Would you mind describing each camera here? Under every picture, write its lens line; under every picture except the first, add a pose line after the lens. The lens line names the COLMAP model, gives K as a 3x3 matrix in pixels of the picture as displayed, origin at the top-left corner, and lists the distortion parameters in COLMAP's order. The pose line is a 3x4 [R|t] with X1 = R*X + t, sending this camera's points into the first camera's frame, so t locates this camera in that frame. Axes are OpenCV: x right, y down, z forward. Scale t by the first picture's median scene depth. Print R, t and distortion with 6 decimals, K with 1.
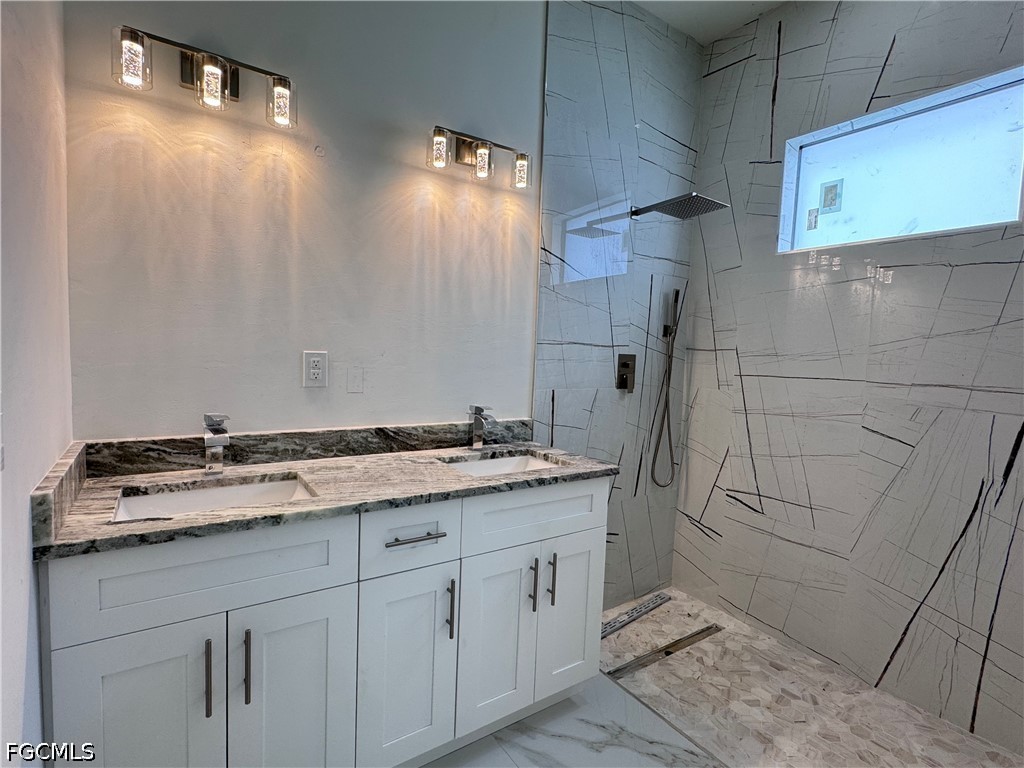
lens RADIAL K [[504.6, 0, 514.4], [0, 504.6, 384.3], [0, 0, 1]] dist [-0.001651, -0.000760]
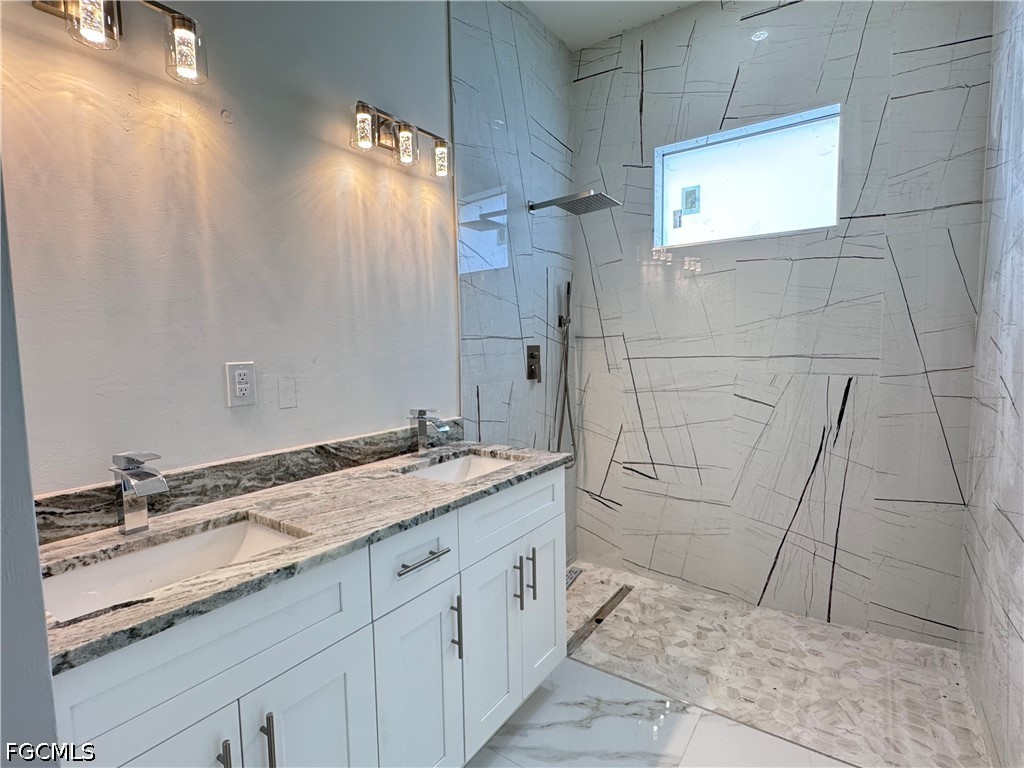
lens RADIAL K [[504.6, 0, 514.4], [0, 504.6, 384.3], [0, 0, 1]] dist [-0.001651, -0.000760]
pose [[0.933059, -0.083037, 0.350009, -0.249514], [0.078345, 0.996545, 0.027570, -0.016230], [-0.351089, 0.001697, 0.936340, 0.069688]]
